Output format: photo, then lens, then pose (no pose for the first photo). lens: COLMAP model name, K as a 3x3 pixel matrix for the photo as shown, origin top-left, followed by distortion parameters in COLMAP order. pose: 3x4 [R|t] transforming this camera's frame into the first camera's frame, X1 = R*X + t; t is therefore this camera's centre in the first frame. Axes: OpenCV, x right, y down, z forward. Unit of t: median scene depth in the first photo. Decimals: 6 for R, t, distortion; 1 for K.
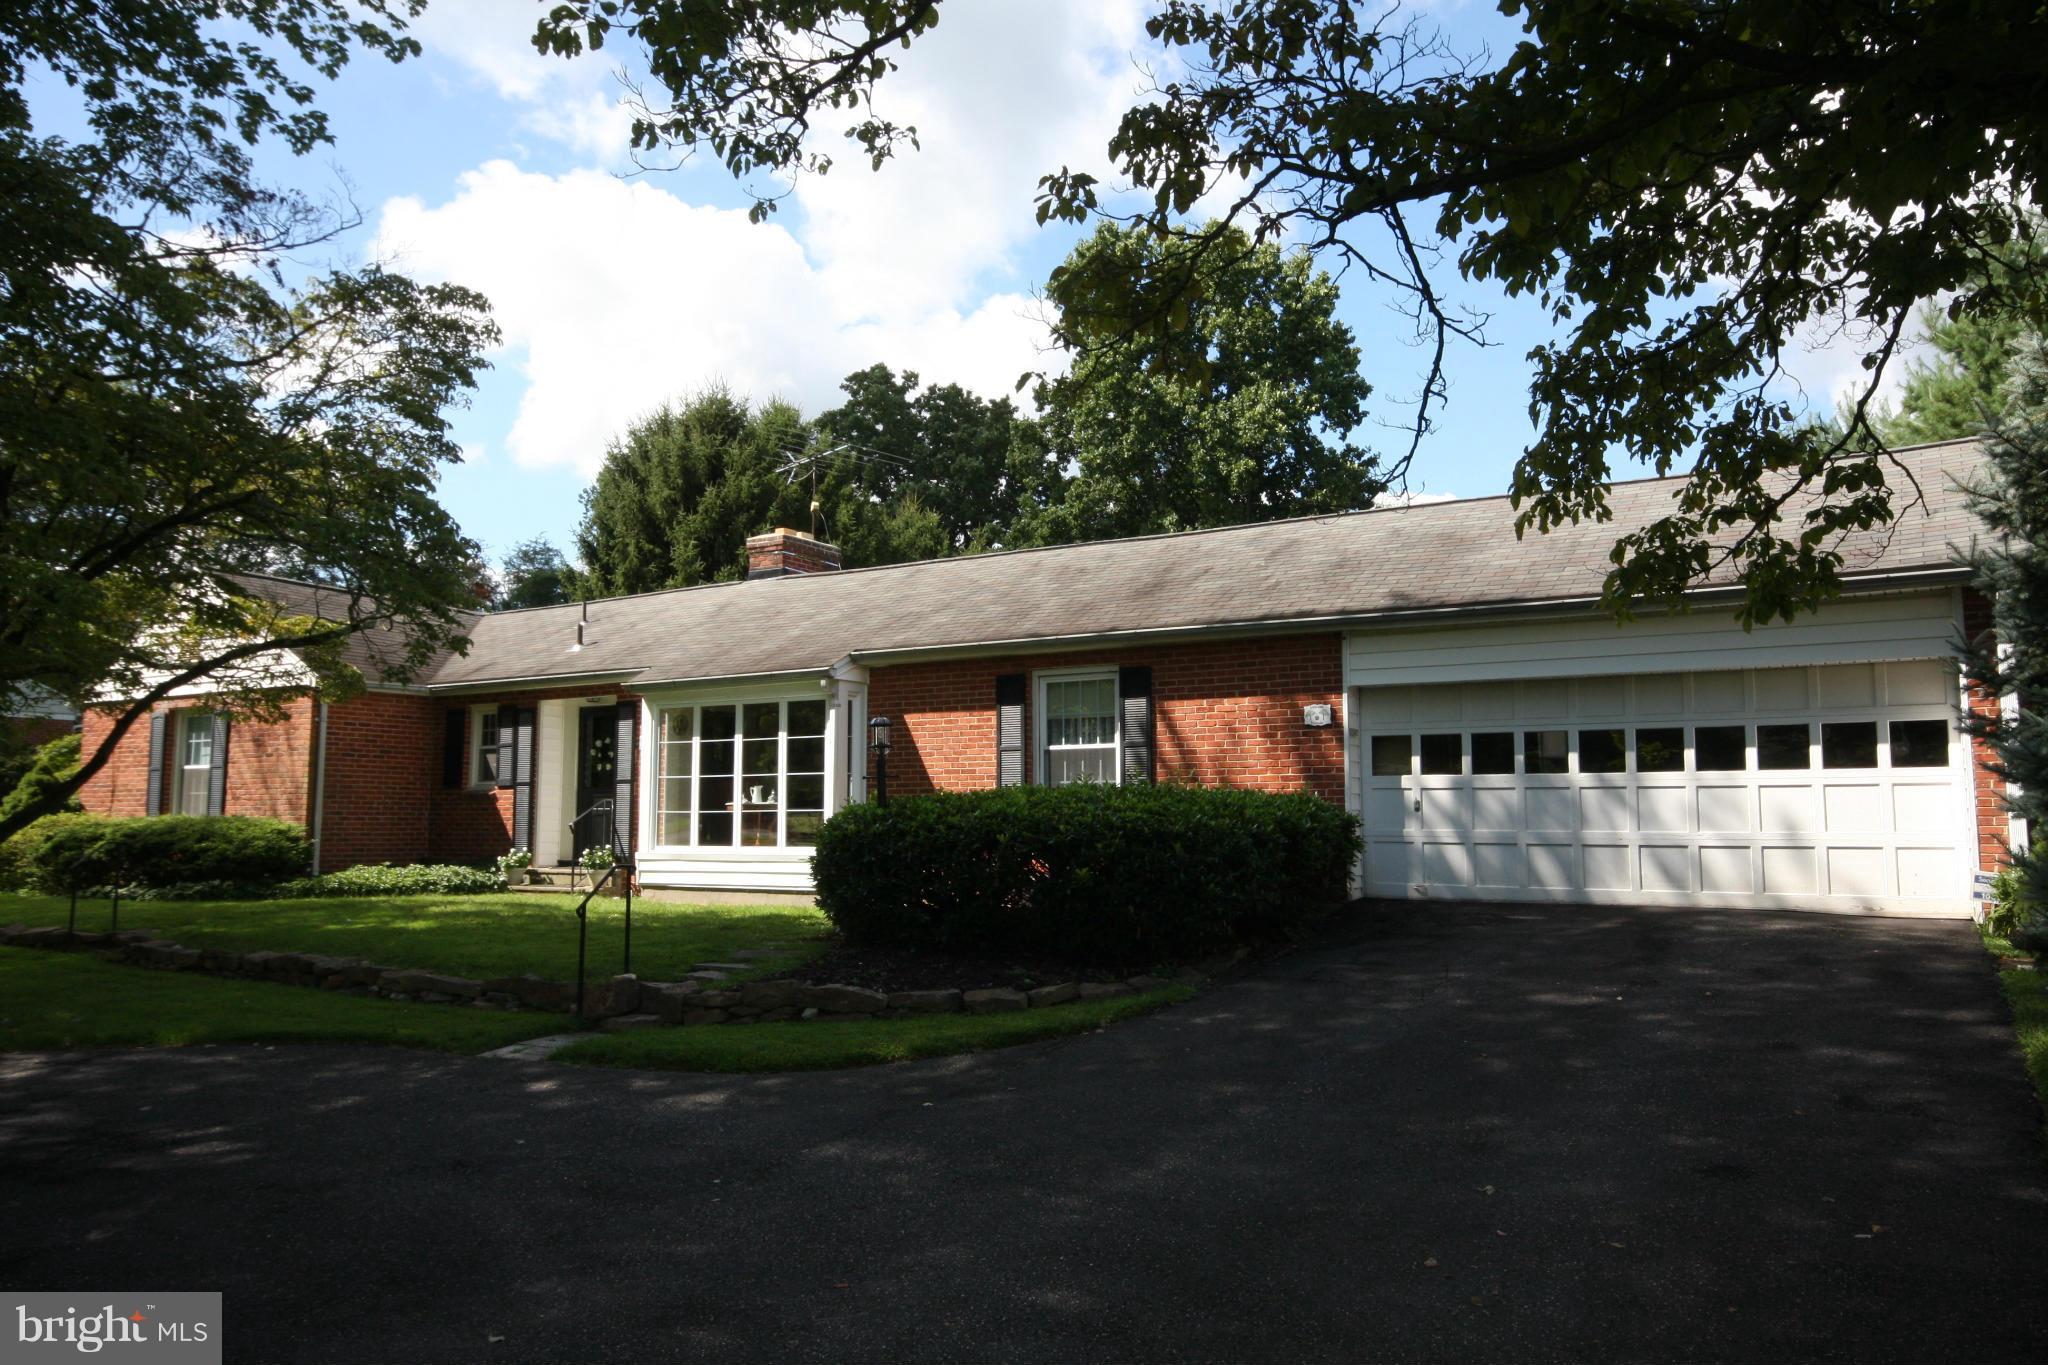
lens RADIAL K [[1448.0, 0, 998.0], [0, 1448.0, 683.9], [0, 0, 1]] dist [0.002300, 0.003562]
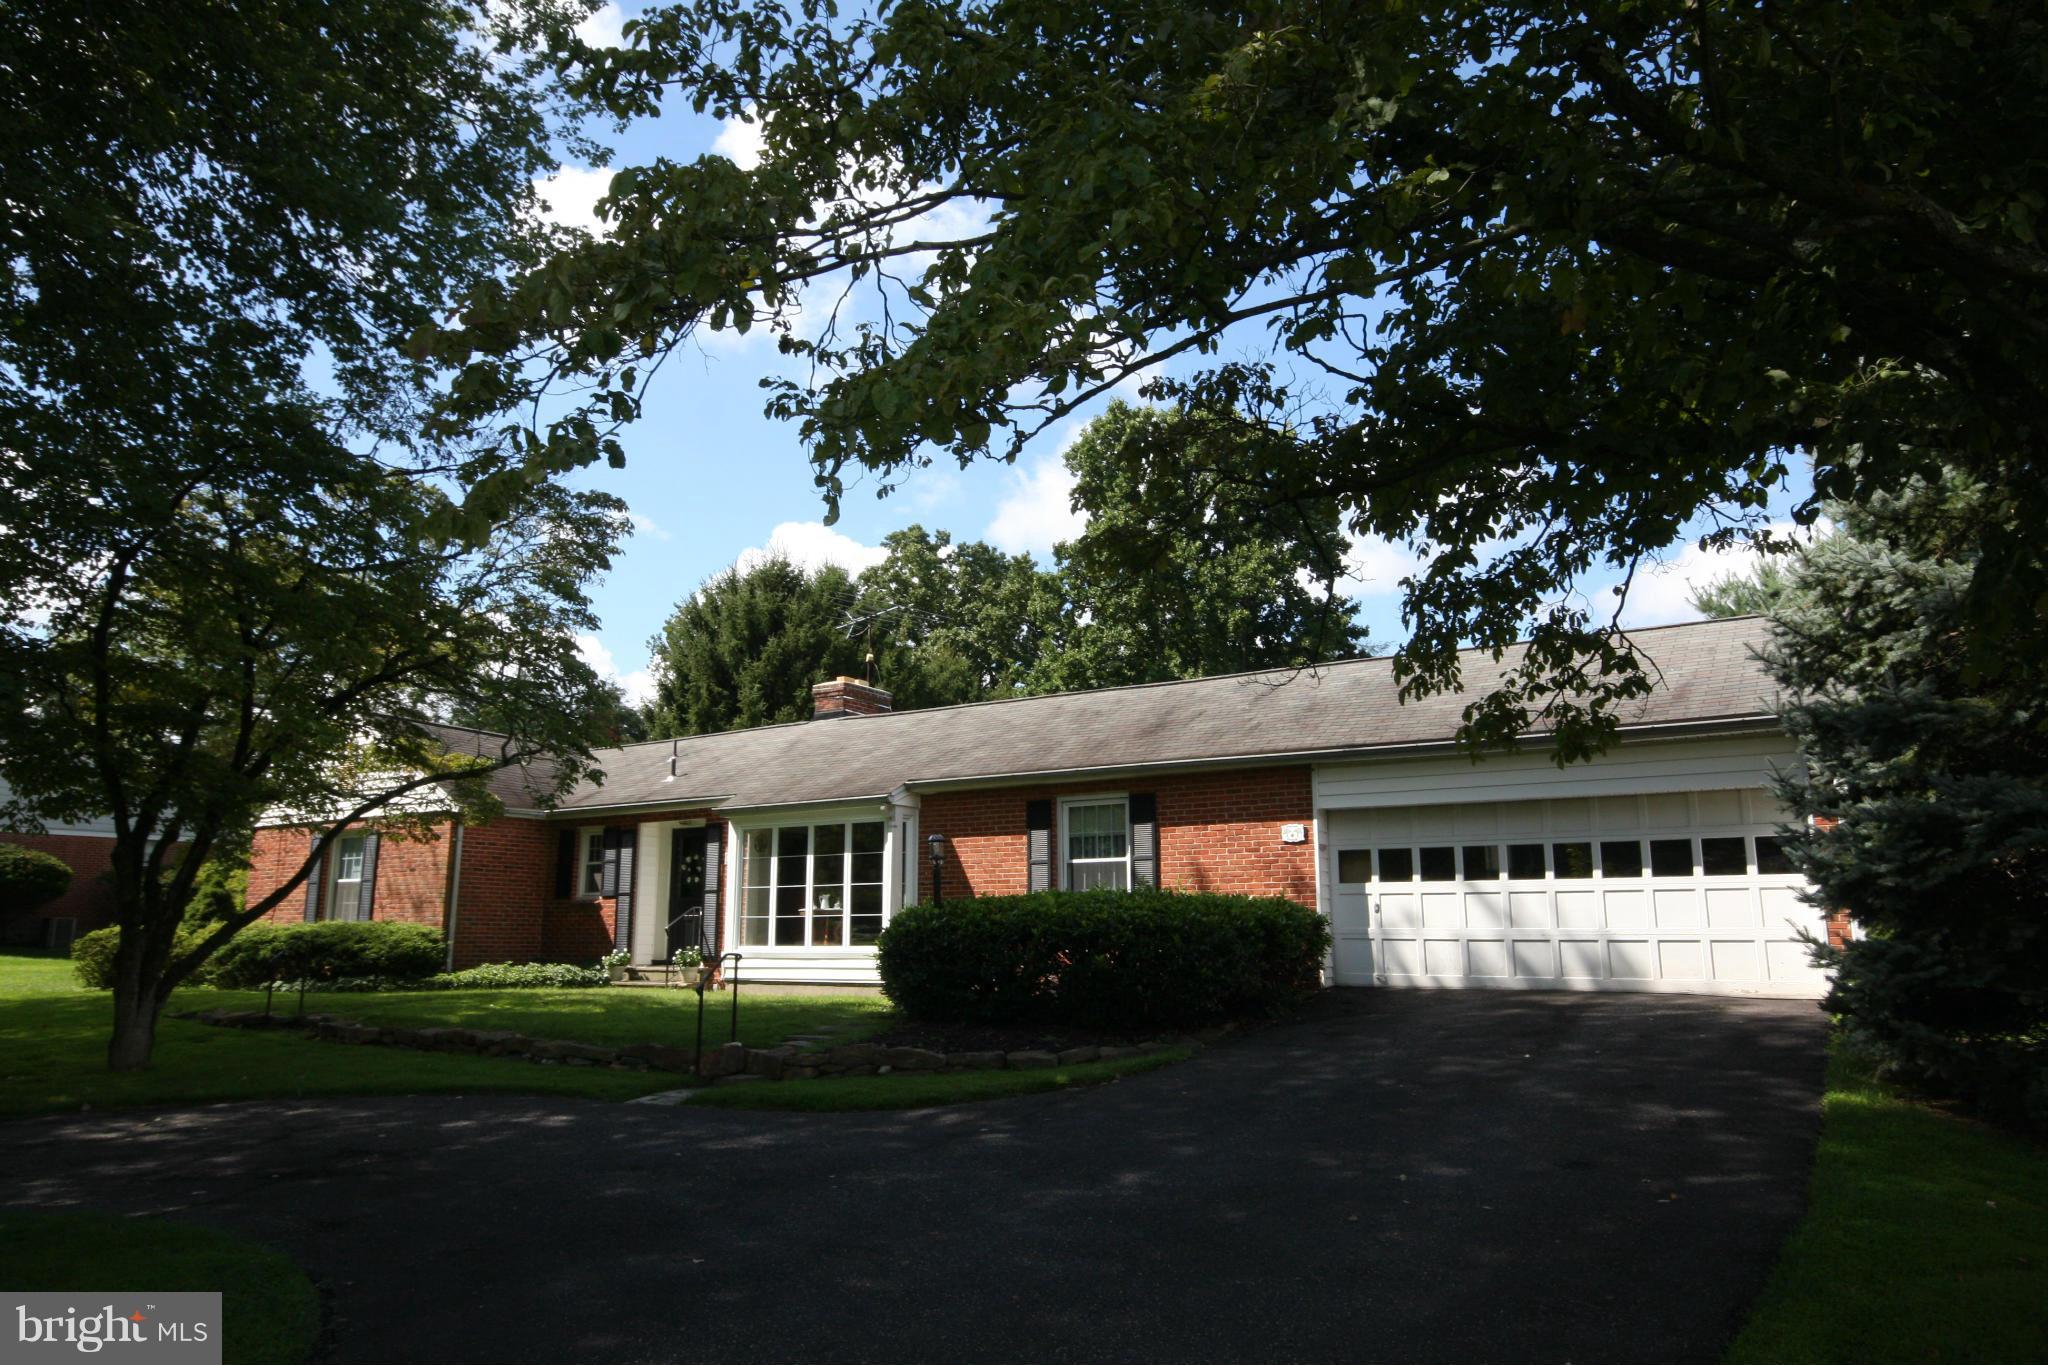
lens RADIAL K [[1448.0, 0, 998.0], [0, 1448.0, 683.9], [0, 0, 1]] dist [0.002300, 0.003562]
pose [[0.999959, -0.002990, -0.008551, -0.014319], [0.002231, 0.996169, -0.087423, 0.002364], [0.008780, 0.087400, 0.996135, -0.204793]]
